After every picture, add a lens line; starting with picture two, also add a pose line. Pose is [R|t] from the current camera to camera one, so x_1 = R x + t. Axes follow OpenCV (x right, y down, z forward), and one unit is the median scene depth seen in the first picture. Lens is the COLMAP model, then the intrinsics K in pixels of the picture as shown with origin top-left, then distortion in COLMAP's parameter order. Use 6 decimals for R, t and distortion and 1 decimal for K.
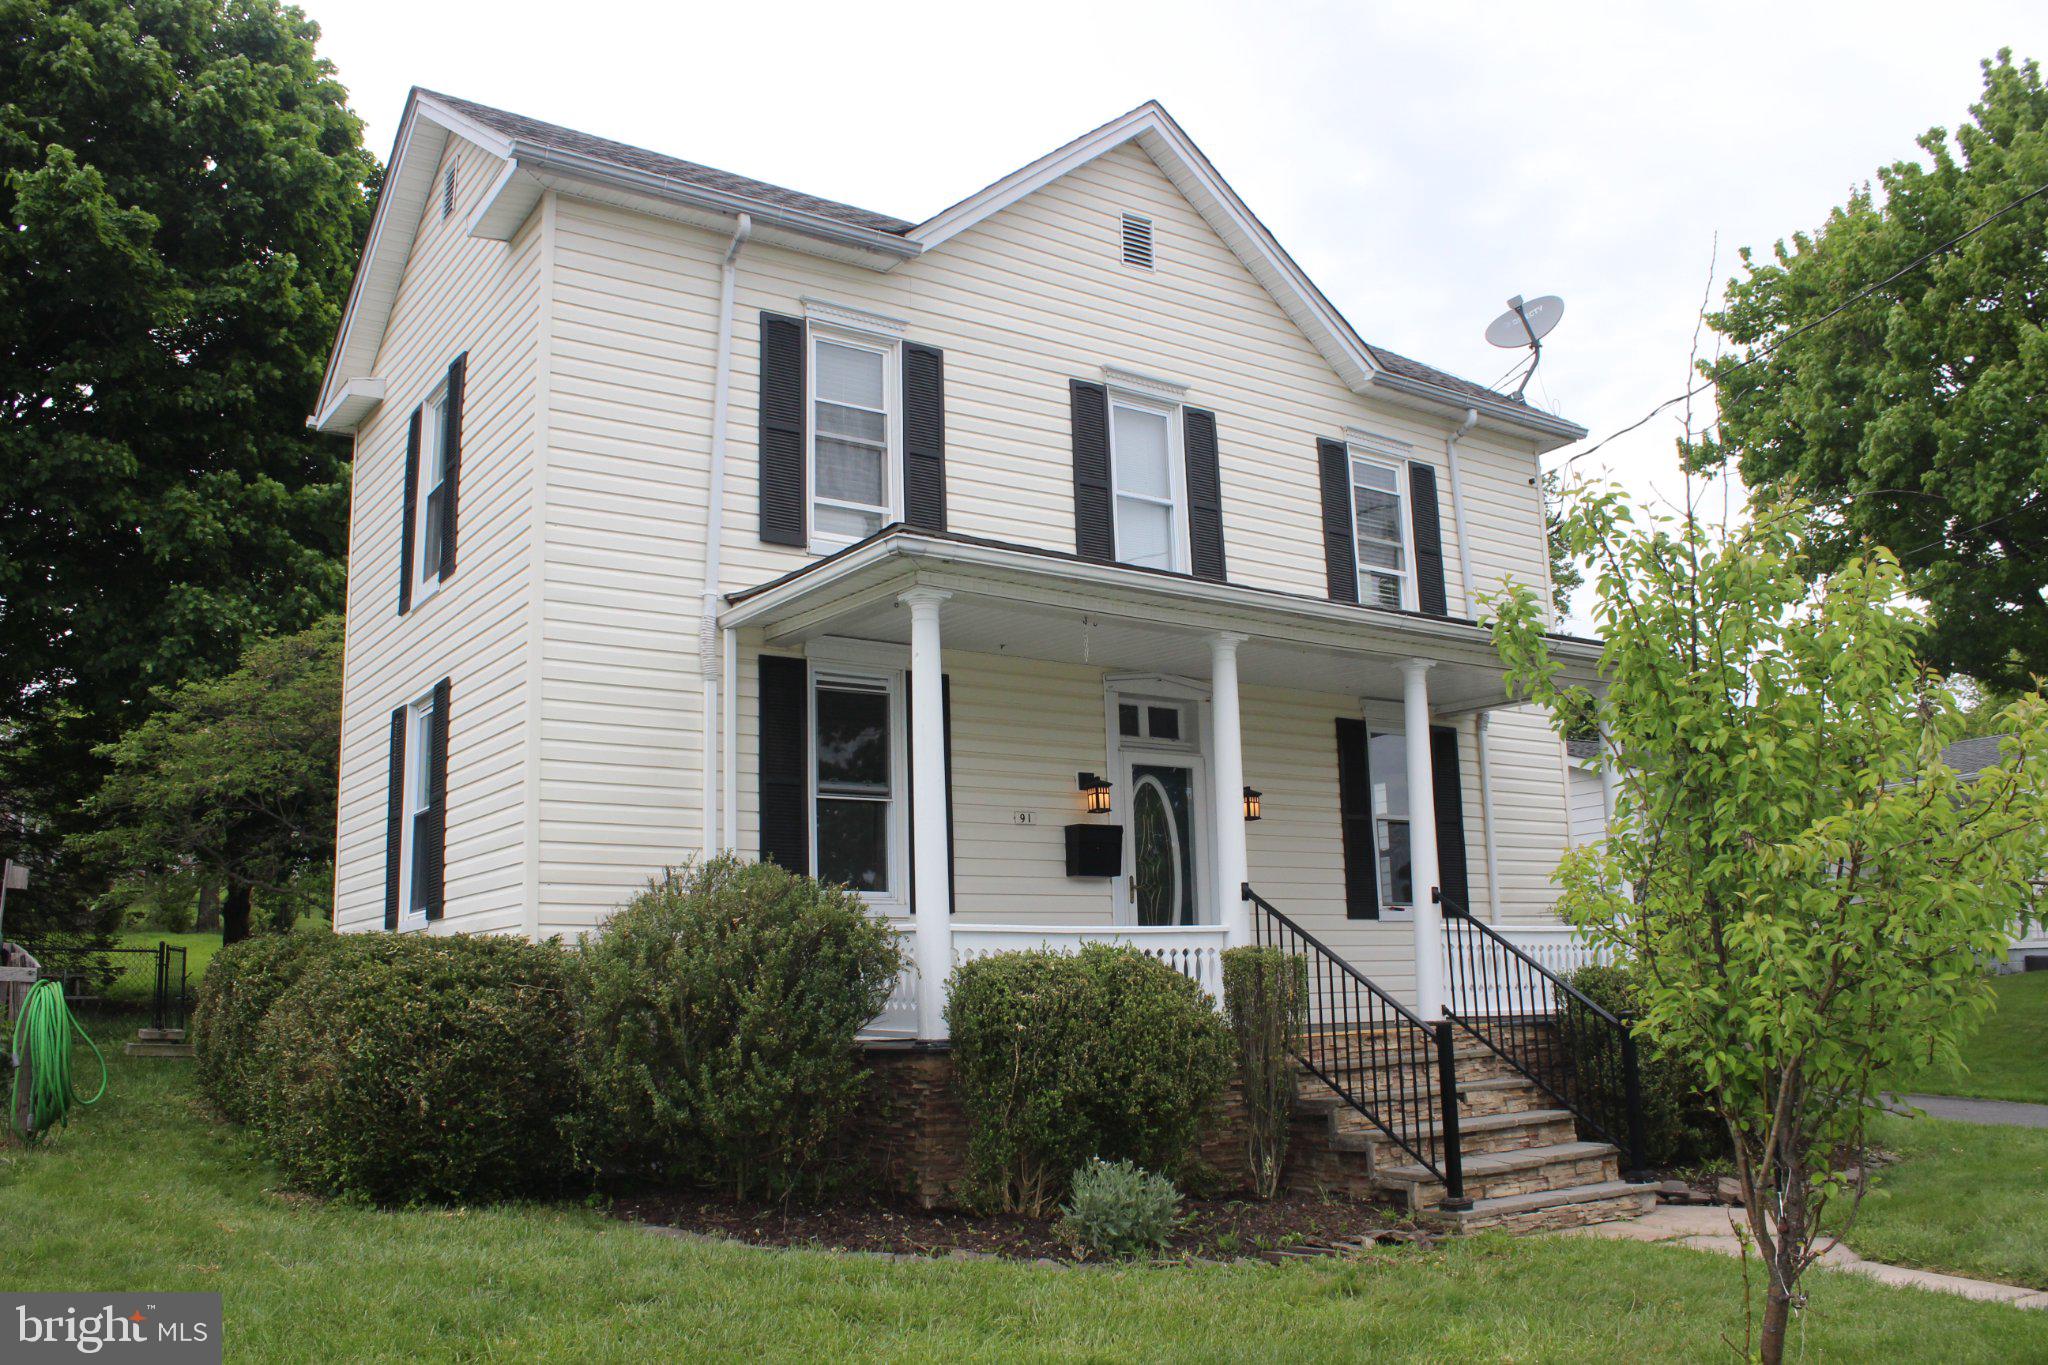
lens RADIAL K [[1704.3, 0, 1032.7], [0, 1704.3, 718.7], [0, 0, 1]] dist [-0.159766, 0.117071]
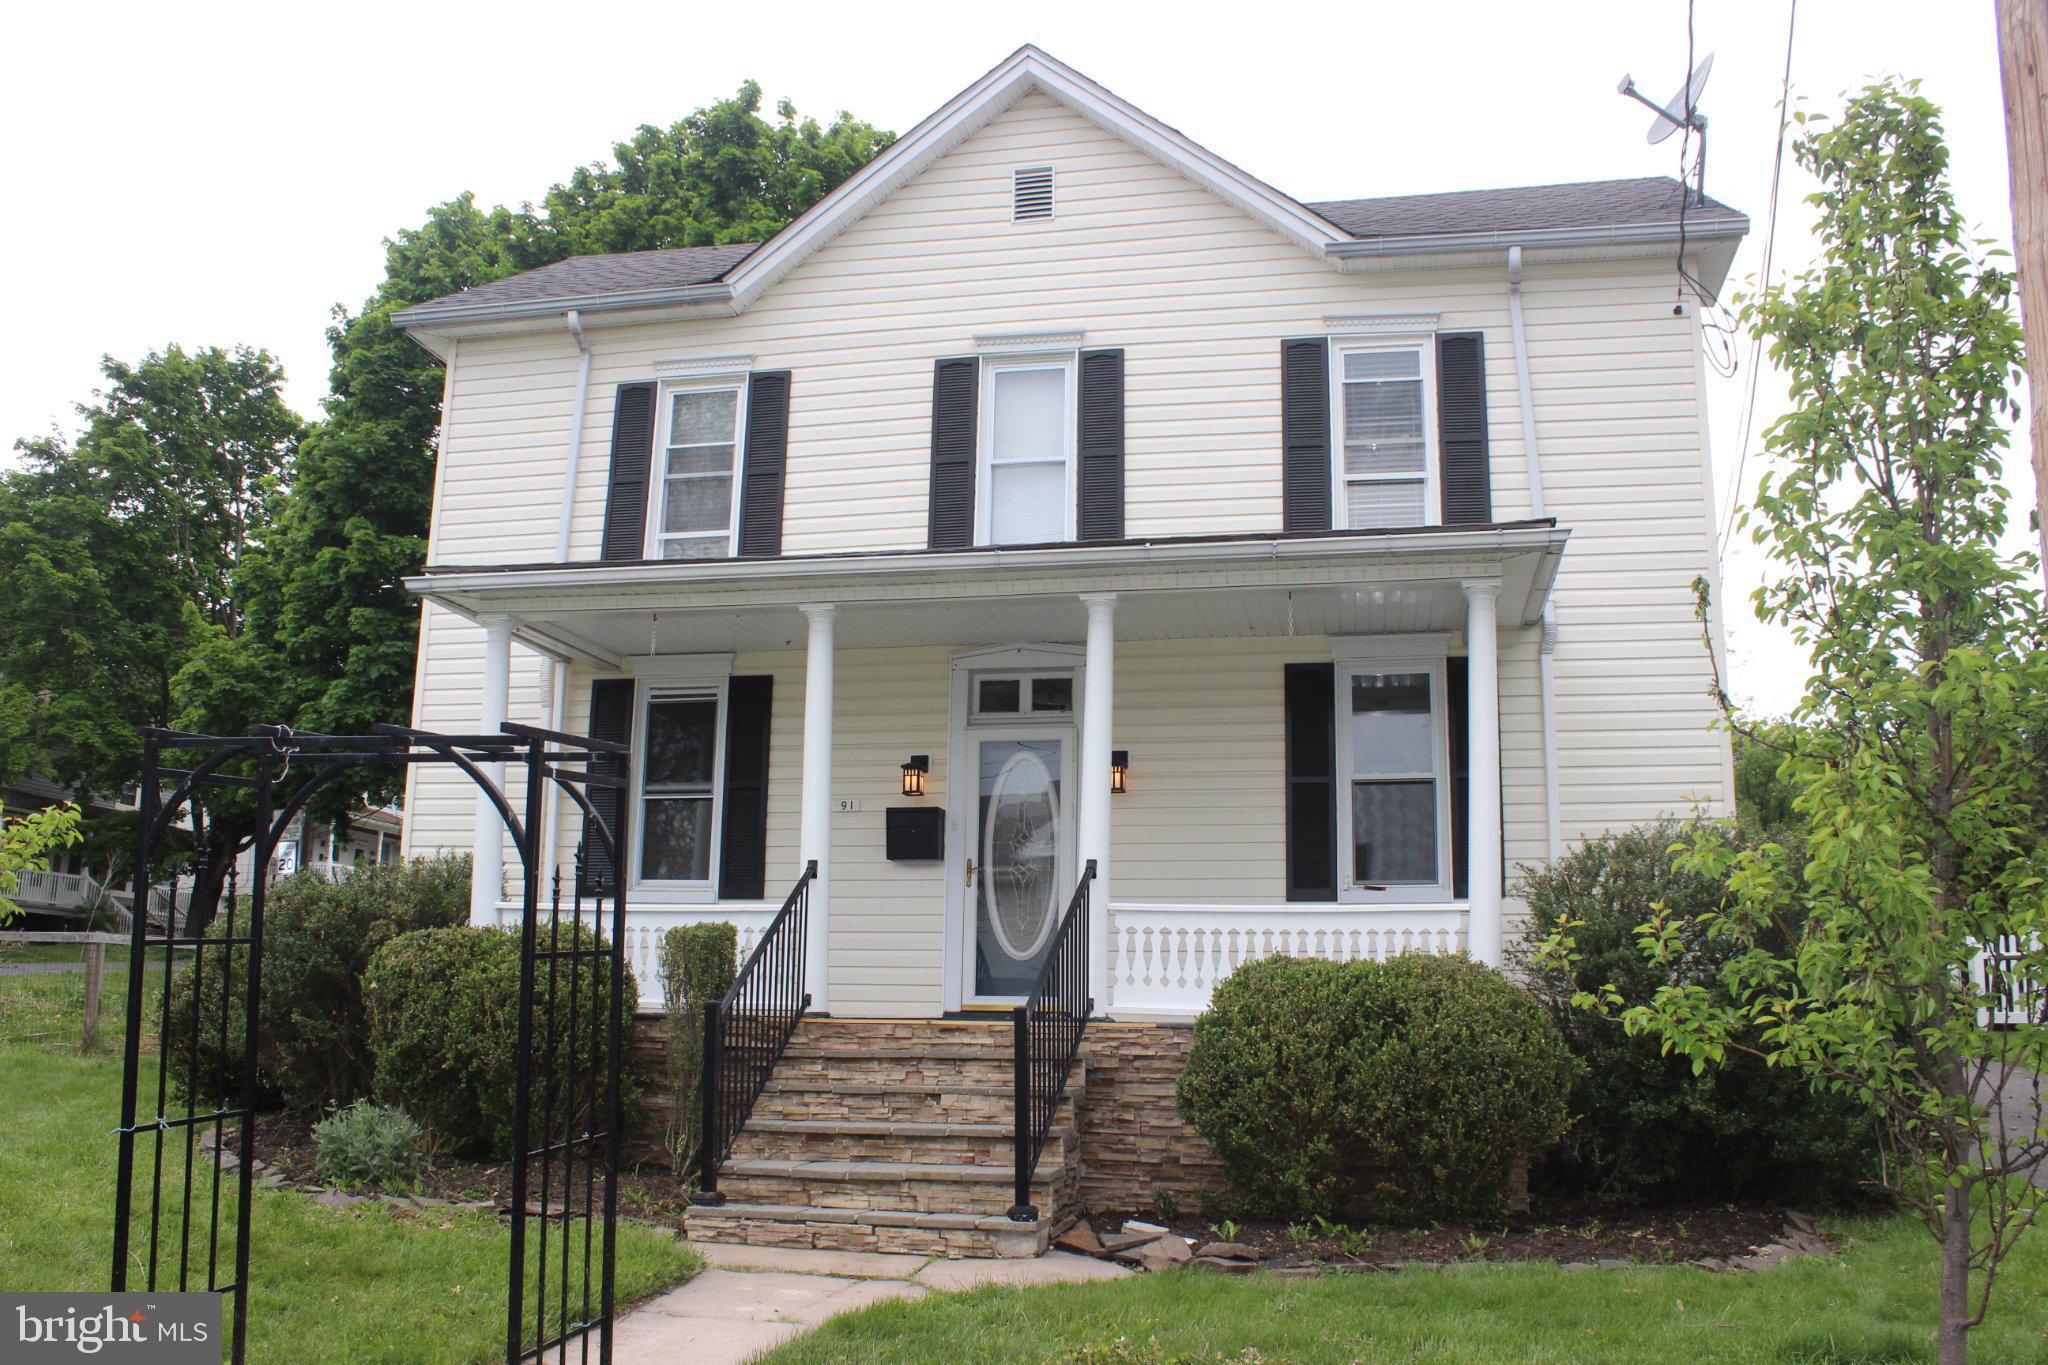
lens RADIAL K [[1704.3, 0, 1032.7], [0, 1704.3, 718.7], [0, 0, 1]] dist [-0.159766, 0.117071]
pose [[0.697341, -0.095722, -0.710319, 0.743769], [0.088089, 0.994975, -0.047602, 0.060290], [0.711306, -0.029377, 0.702268, 0.338331]]
